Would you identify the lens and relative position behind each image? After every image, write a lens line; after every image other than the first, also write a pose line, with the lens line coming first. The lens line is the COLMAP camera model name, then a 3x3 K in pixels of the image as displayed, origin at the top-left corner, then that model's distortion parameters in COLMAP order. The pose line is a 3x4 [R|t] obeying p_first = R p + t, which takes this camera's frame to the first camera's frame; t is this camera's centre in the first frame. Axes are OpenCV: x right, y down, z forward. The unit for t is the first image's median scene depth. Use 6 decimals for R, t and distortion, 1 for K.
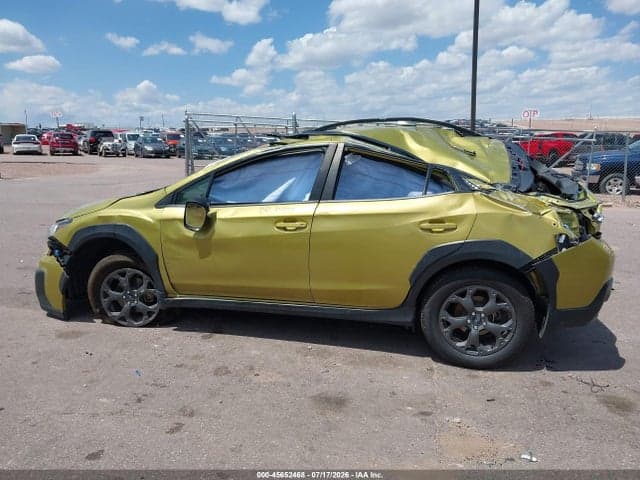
lens RADIAL K [[506.6, 0, 320.0], [0, 506.6, 240.0], [0, 0, 1]] dist [0.064142, -0.111950]
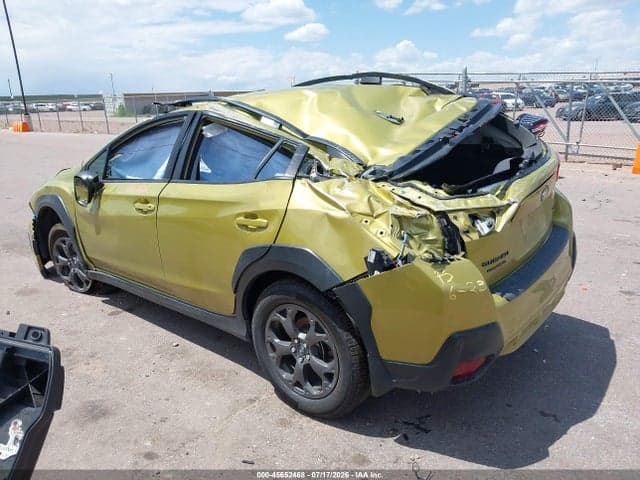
lens RADIAL K [[505.1, 0, 339.3], [0, 505.1, 241.0], [0, 0, 1]] dist [0.005070, -0.003830]
pose [[0.893355, 0.091909, -0.439851, 0.628827], [-0.054760, 0.993831, 0.096445, -0.072277], [0.446002, -0.062074, 0.892877, 0.349021]]
